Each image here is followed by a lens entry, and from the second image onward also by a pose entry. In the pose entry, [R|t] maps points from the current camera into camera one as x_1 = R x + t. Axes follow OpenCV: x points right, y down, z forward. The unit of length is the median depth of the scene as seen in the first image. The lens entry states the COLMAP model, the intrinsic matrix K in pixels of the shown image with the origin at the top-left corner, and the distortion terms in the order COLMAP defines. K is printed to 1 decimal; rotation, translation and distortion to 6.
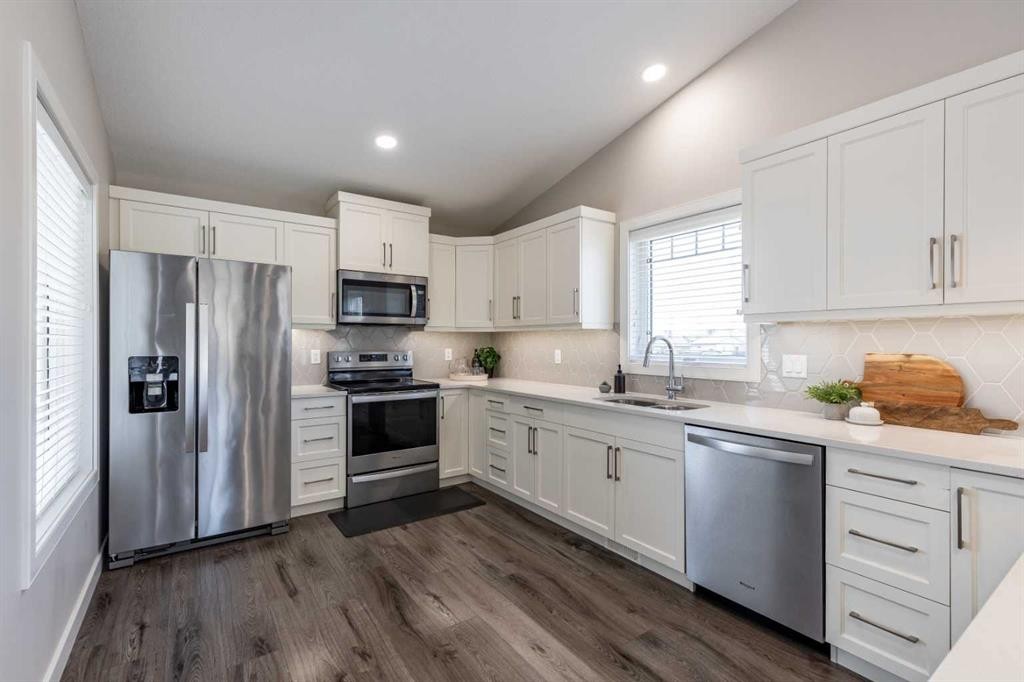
lens RADIAL K [[455.5, 0, 512.2], [0, 455.5, 339.1], [0, 0, 1]] dist [0.003065, -0.000005]
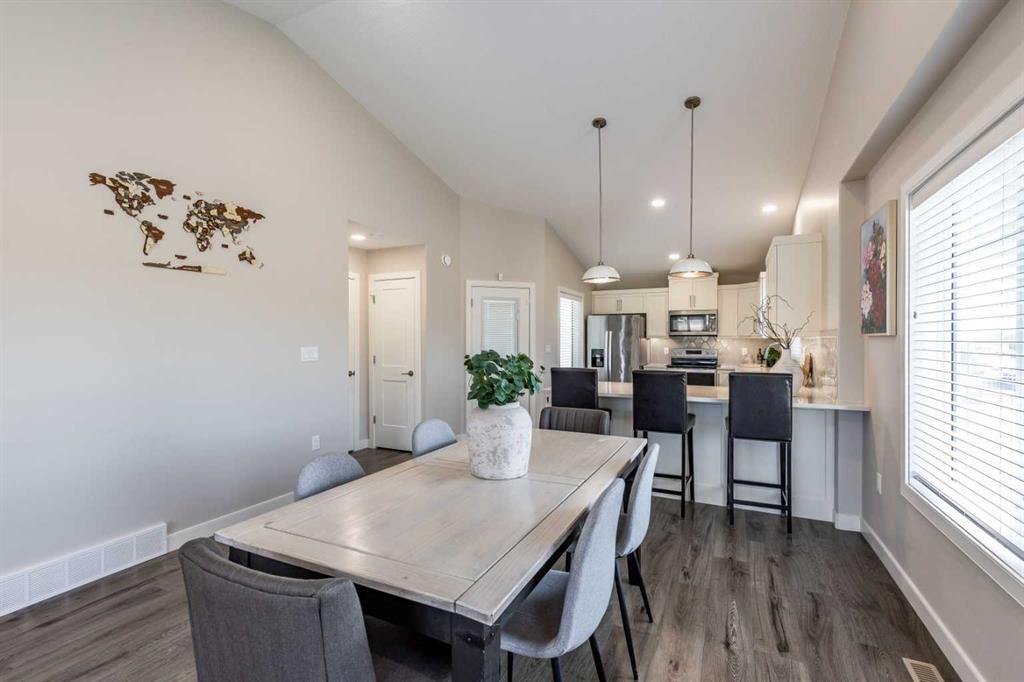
lens RADIAL K [[464.5, 0, 507.3], [0, 464.5, 340.4], [0, 0, 1]] dist [0.006218, 0.000378]
pose [[0.481676, -0.000782, -0.876349, 1.290855], [0.007891, 0.999963, 0.003445, -0.027849], [0.876314, -0.008575, 0.481664, -0.809413]]
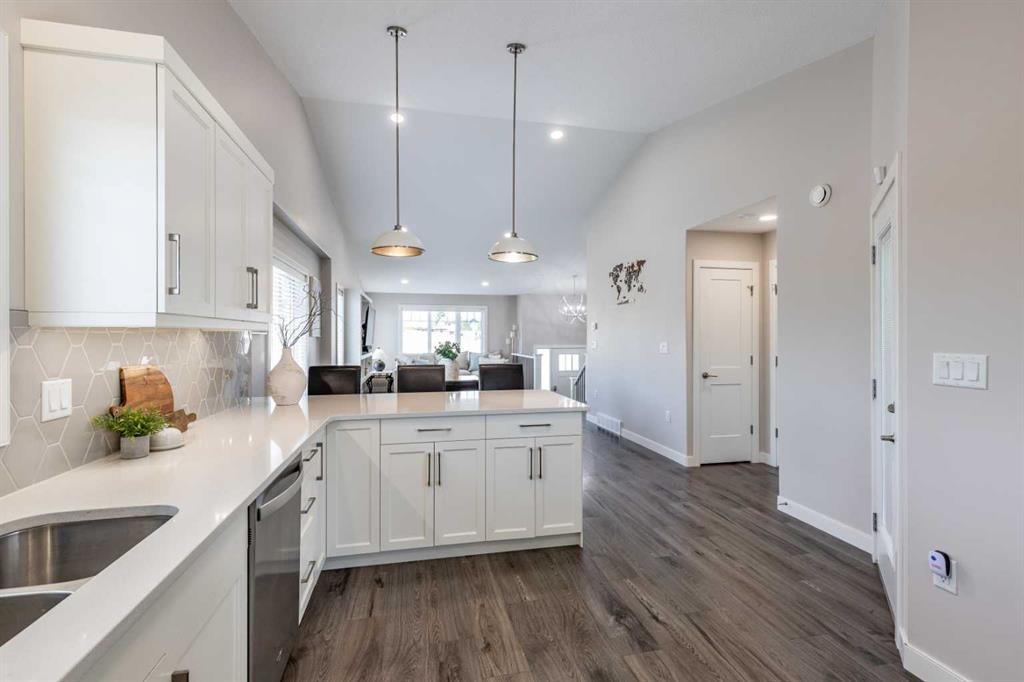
lens RADIAL K [[455.5, 0, 512.2], [0, 455.5, 339.1], [0, 0, 1]] dist [0.003065, -0.000005]
pose [[-0.922580, -0.001302, 0.385803, -0.105131], [-0.003698, 0.999978, -0.005469, -0.011963], [-0.385787, -0.006473, -0.922565, 0.947985]]
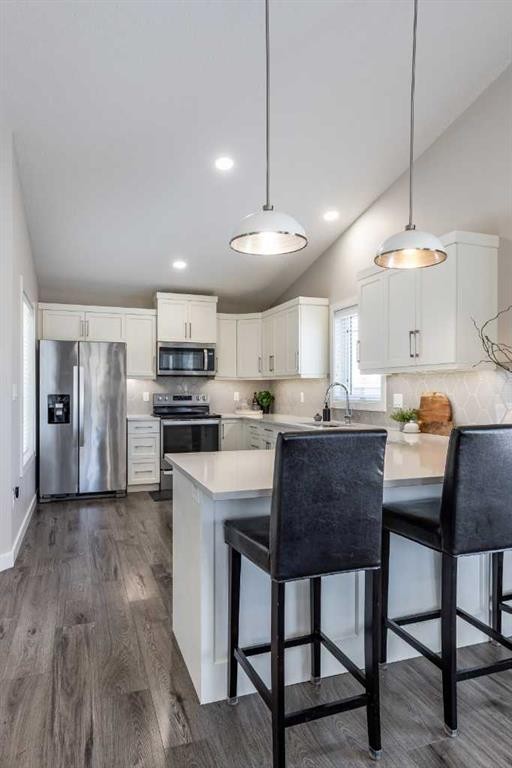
lens RADIAL K [[480.5, 0, 256.0], [0, 480.5, 384.0], [0, 0, 1]] dist [0.000906, 0.000116]
pose [[0.965765, -0.003797, -0.259390, 0.413908], [0.002718, 0.999986, -0.004518, 0.004003], [0.259403, 0.003659, 0.965762, -0.564534]]
